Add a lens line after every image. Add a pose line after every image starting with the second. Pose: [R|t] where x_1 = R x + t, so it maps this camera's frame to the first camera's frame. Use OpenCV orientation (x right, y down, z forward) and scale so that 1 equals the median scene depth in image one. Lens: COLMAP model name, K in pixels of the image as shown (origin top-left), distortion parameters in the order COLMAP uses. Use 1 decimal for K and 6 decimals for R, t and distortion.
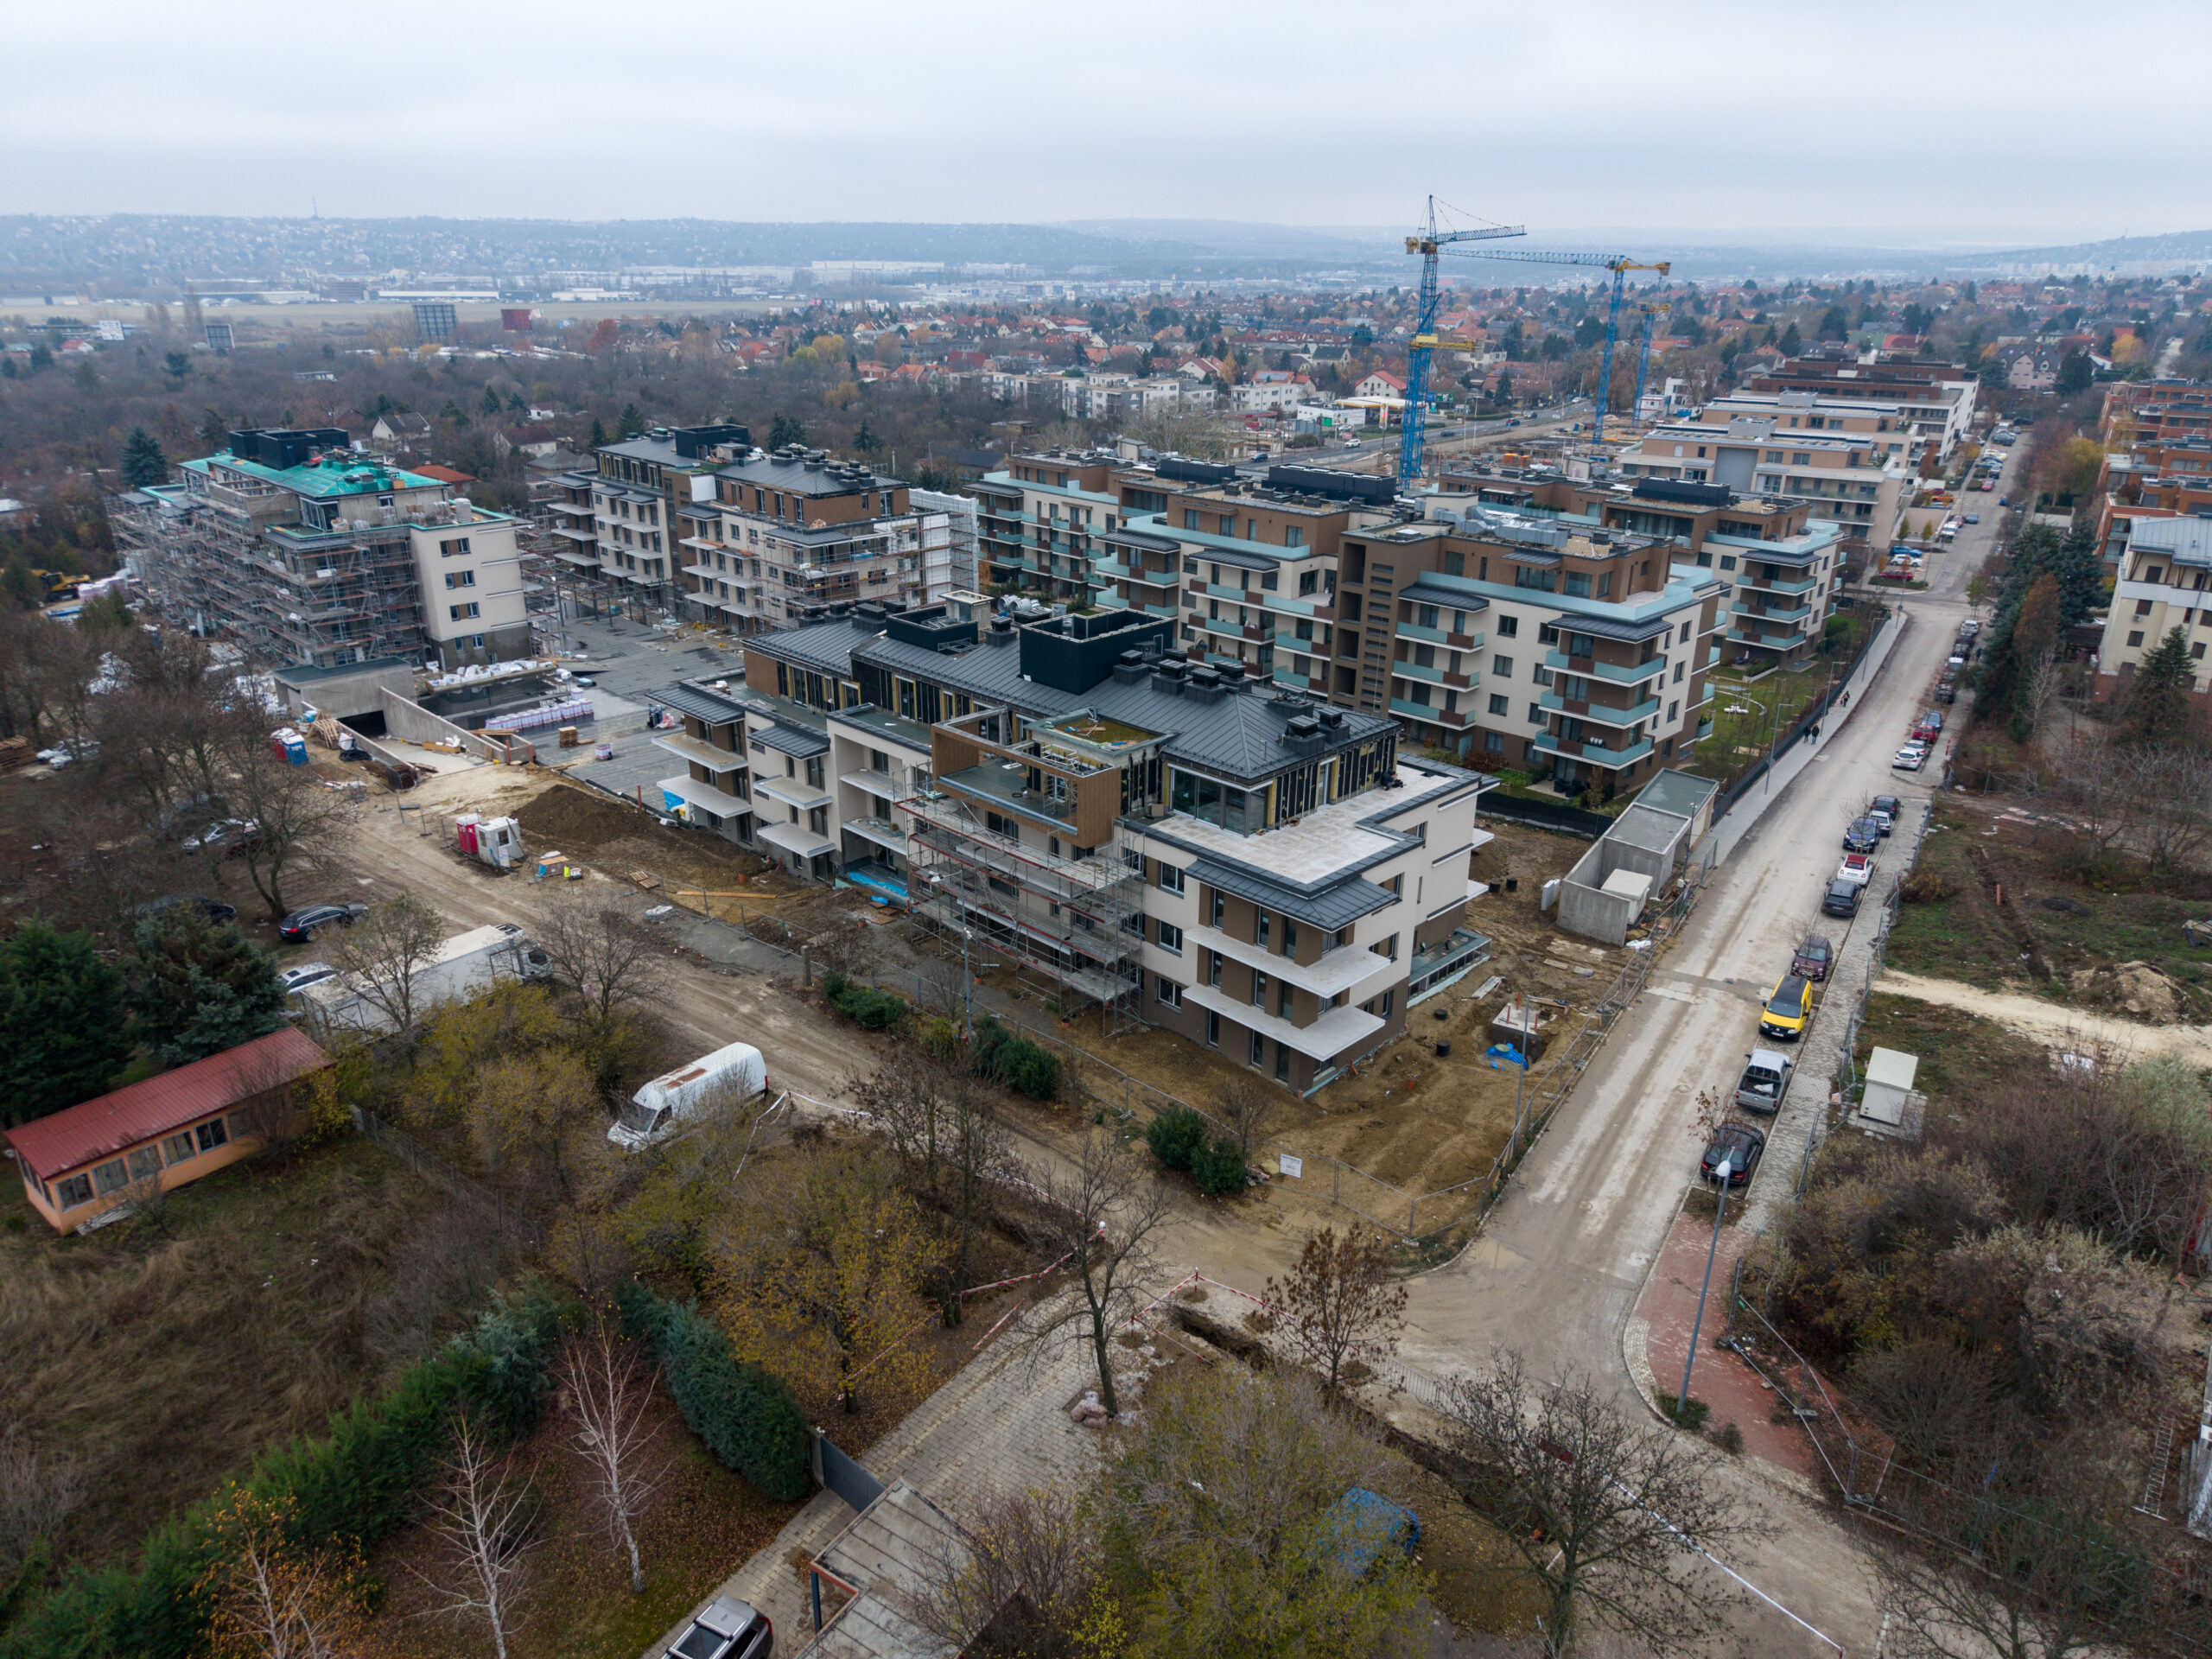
lens RADIAL K [[1473.1, 0, 1106.0], [0, 1473.1, 829.5], [0, 0, 1]] dist [0.006426, -0.005539]
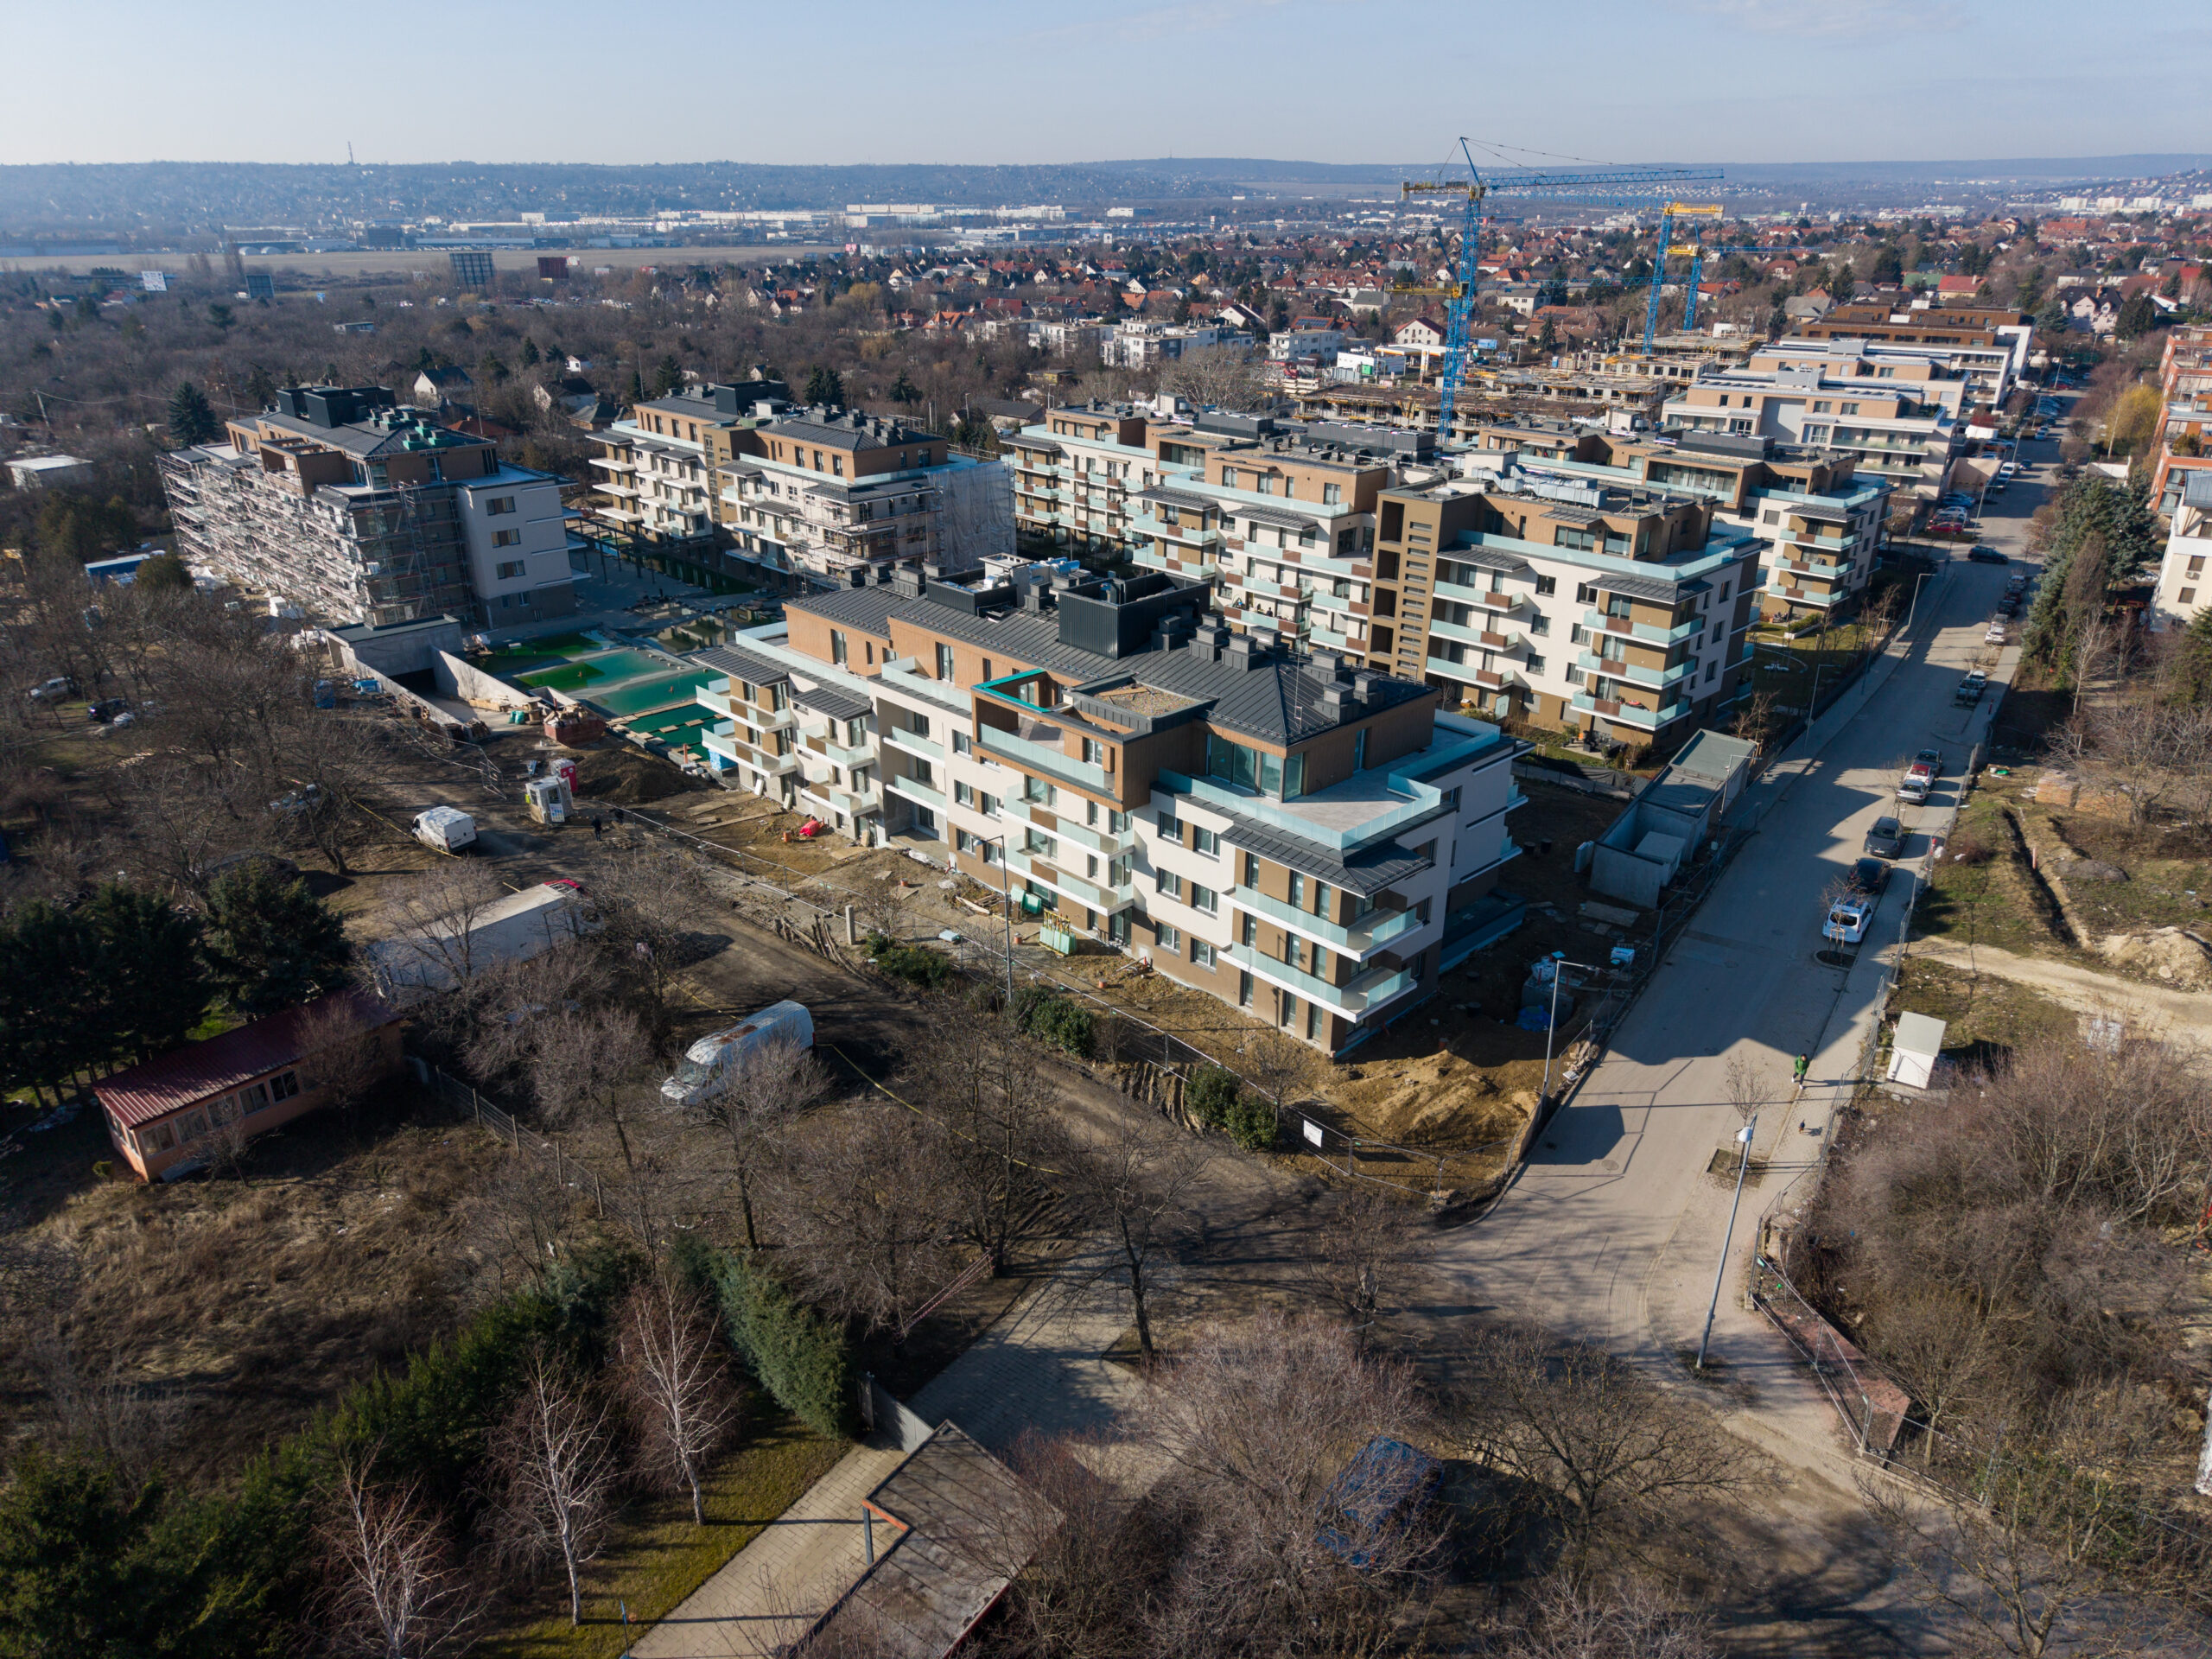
lens RADIAL K [[1473.1, 0, 1106.0], [0, 1473.1, 829.5], [0, 0, 1]] dist [0.006426, -0.005539]
pose [[0.999700, 0.003098, -0.024291, -0.000549], [-0.002262, 0.999407, 0.034362, -0.005061], [0.024383, -0.034297, 0.999114, -0.009222]]
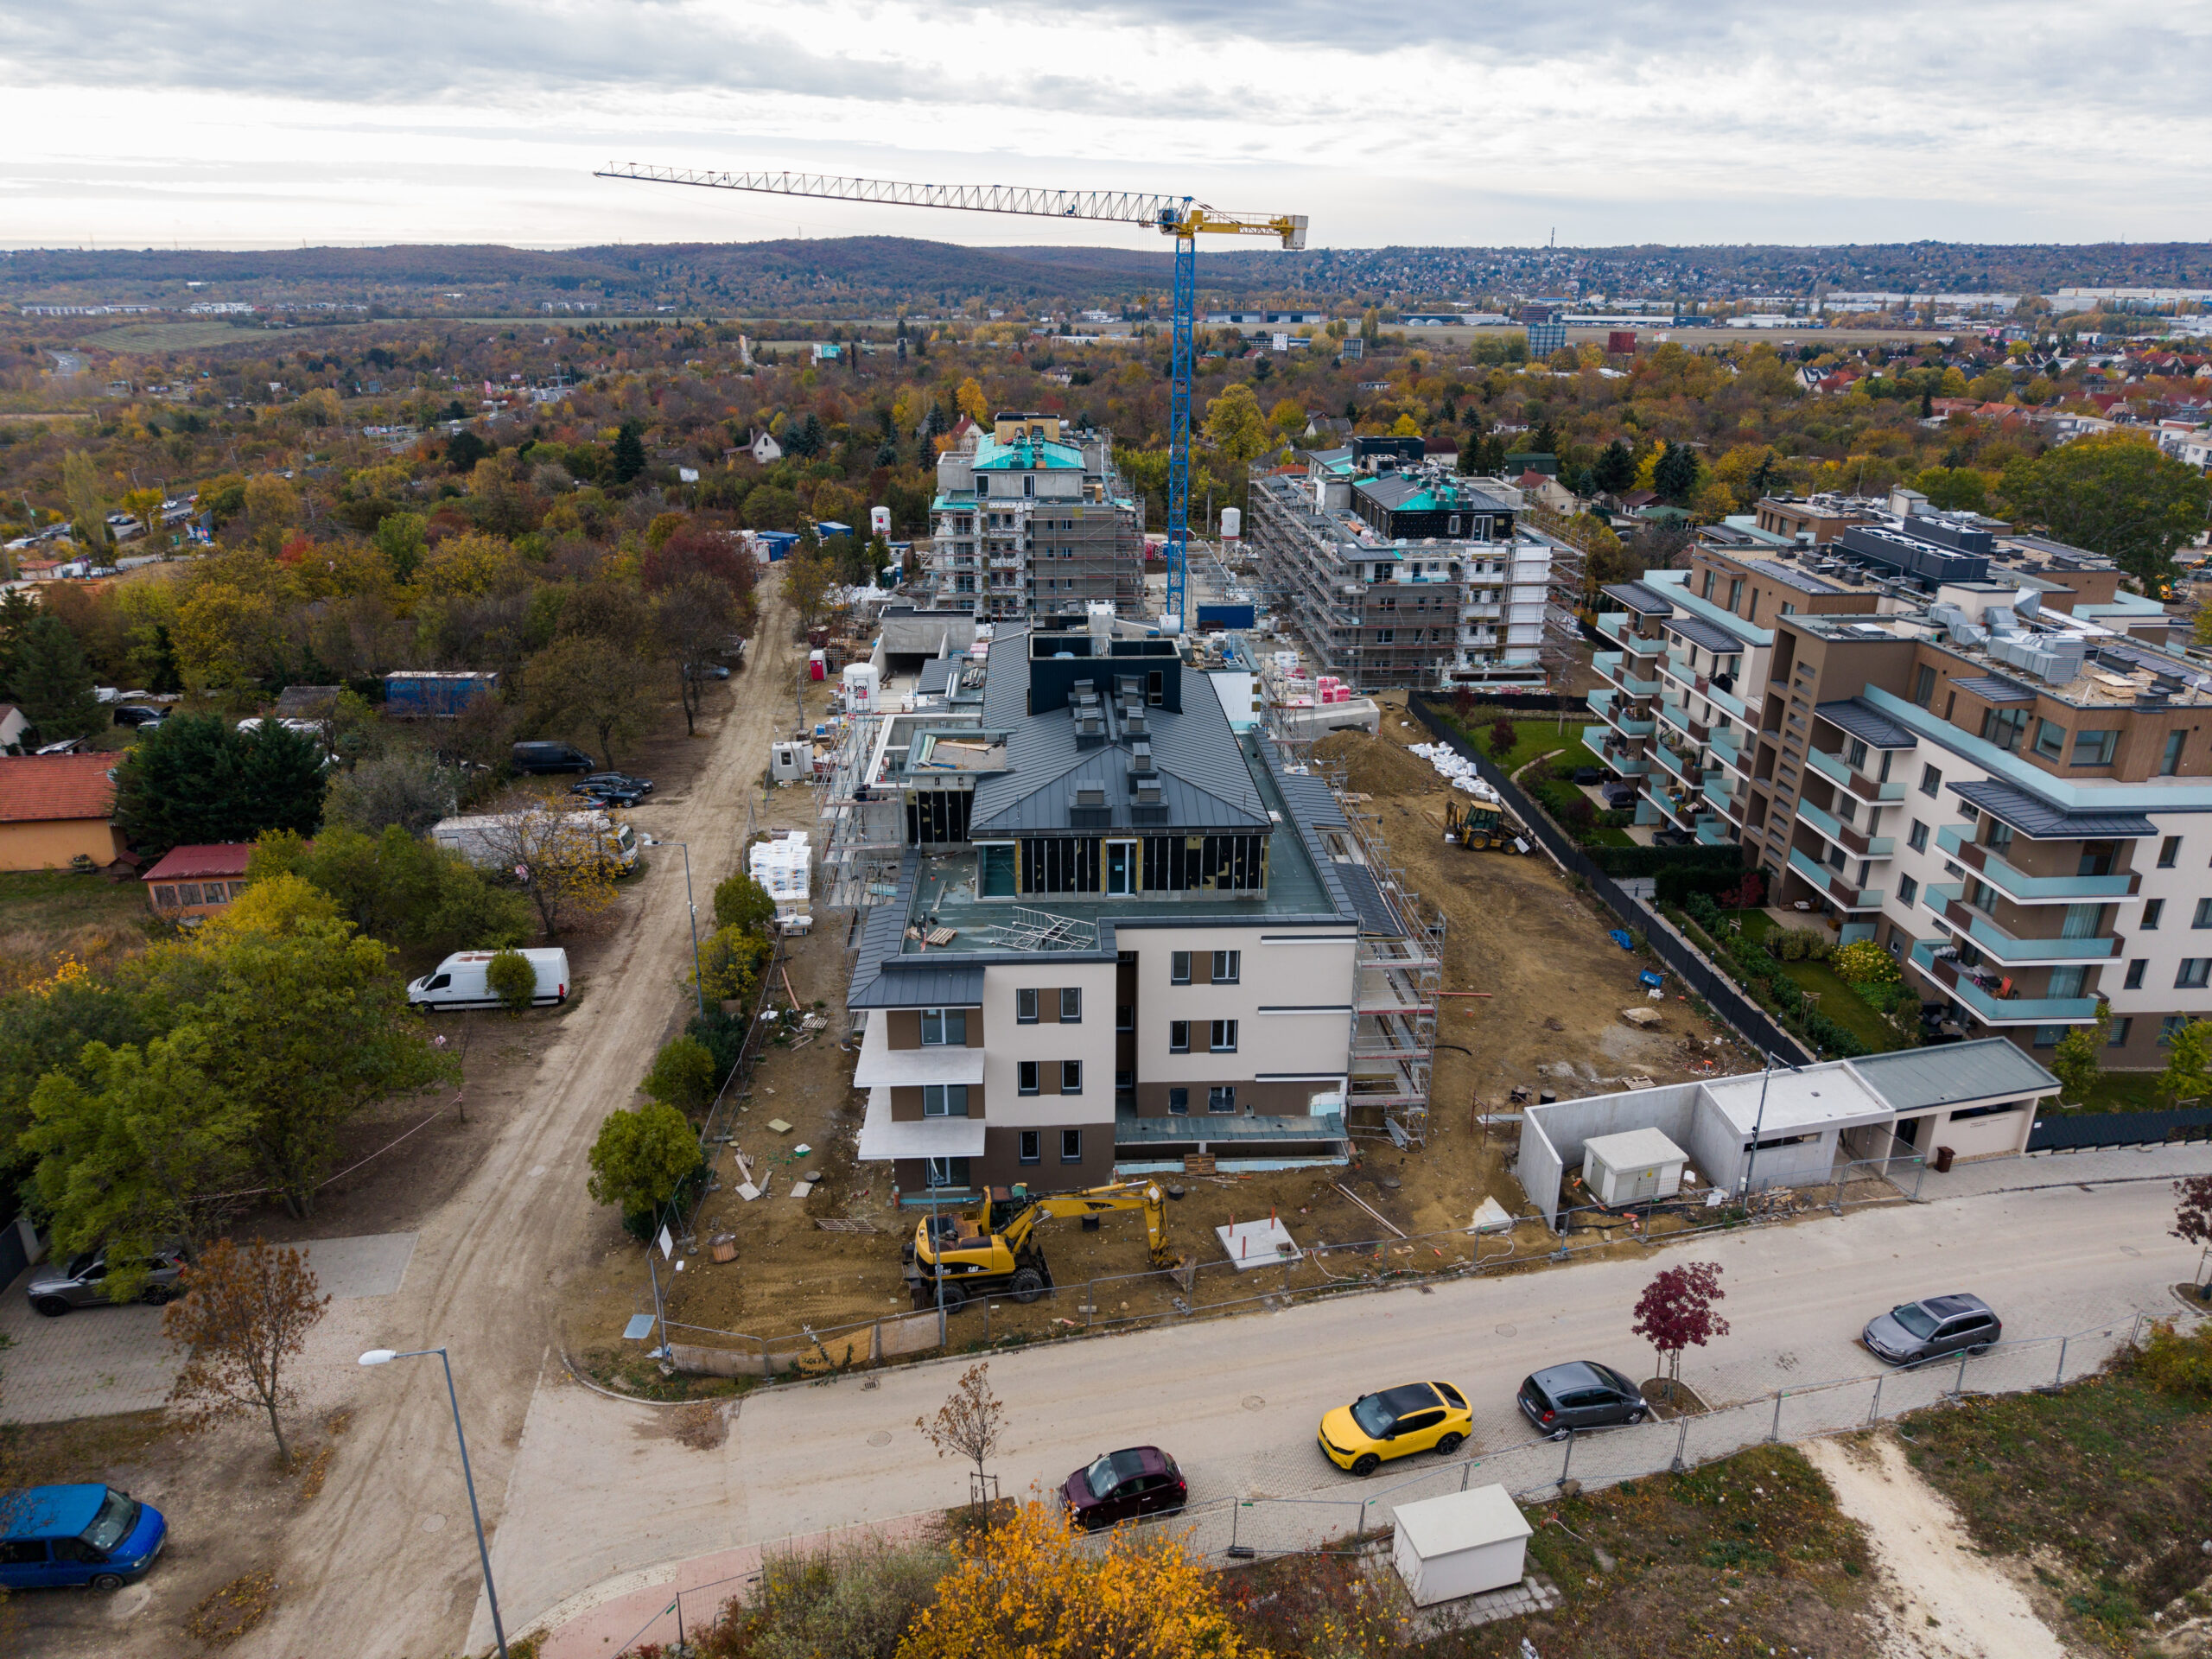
lens RADIAL K [[1473.1, 0, 1106.0], [0, 1473.1, 829.5], [0, 0, 1]] dist [0.006426, -0.005539]
pose [[0.736590, 0.234211, -0.634492, 0.344796], [-0.244385, 0.966911, 0.073208, -0.058093], [0.630644, 0.101136, 0.769455, 0.187291]]
